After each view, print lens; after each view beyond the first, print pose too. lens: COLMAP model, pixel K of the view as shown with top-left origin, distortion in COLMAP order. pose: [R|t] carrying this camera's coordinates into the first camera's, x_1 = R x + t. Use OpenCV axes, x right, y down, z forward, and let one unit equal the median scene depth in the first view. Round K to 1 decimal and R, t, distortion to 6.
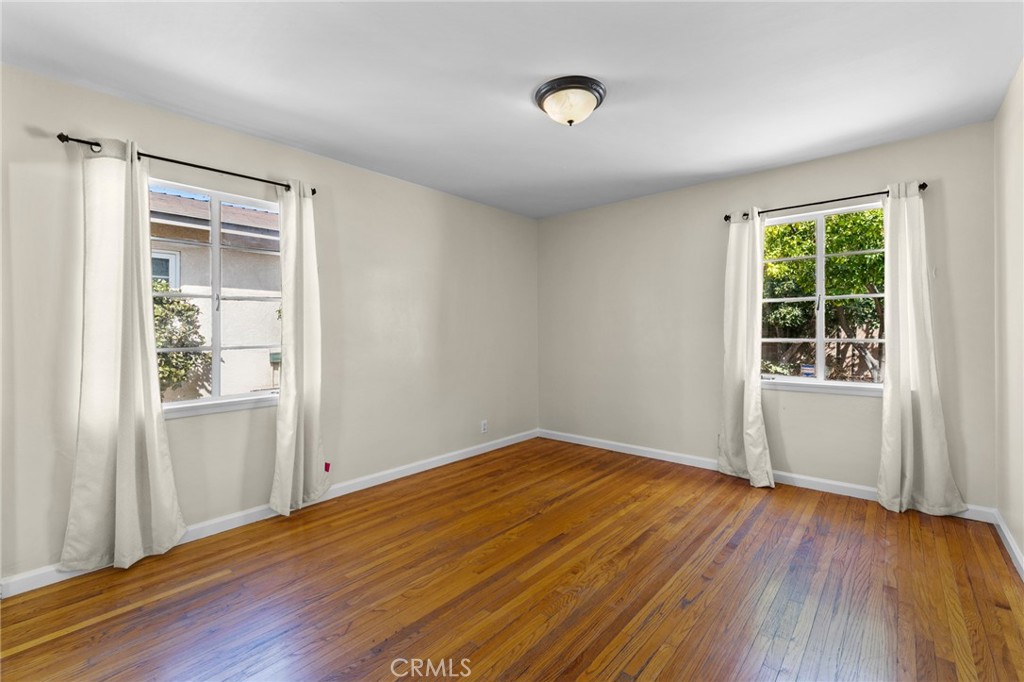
lens RADIAL K [[440.4, 0, 509.9], [0, 440.4, 339.1], [0, 0, 1]] dist [0.002242, 0.000111]
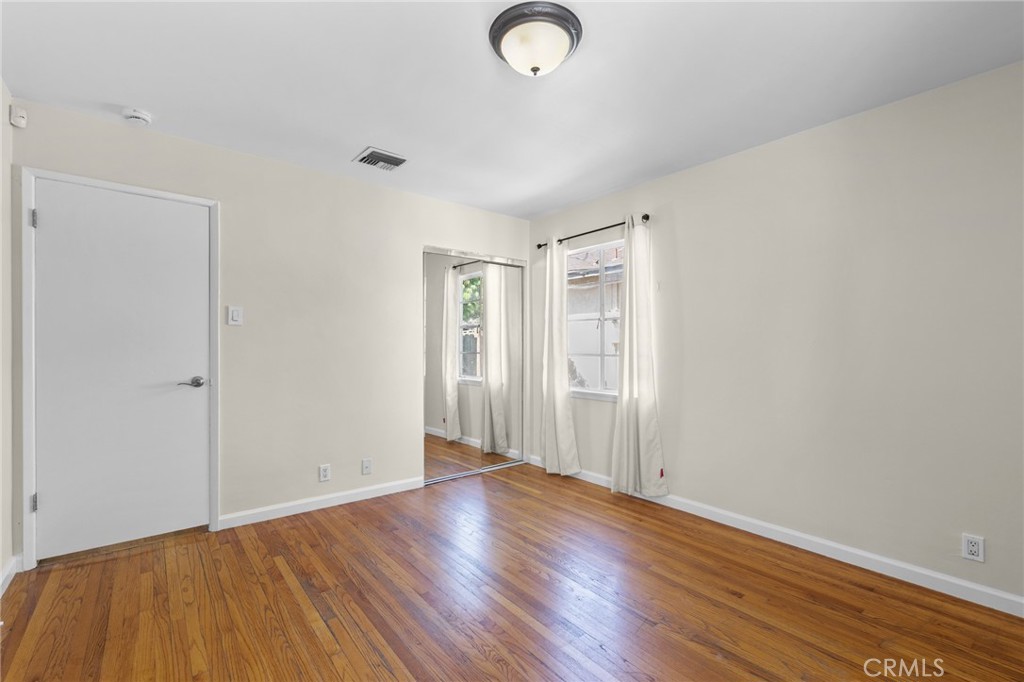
lens RADIAL K [[446.9, 0, 511.7], [0, 446.9, 348.7], [0, 0, 1]] dist [0.001256, 0.000086]
pose [[-0.165021, 0.014089, -0.986189, 0.697865], [-0.021616, 0.999606, 0.017898, -0.015755], [0.986053, 0.024271, -0.164651, 0.833246]]
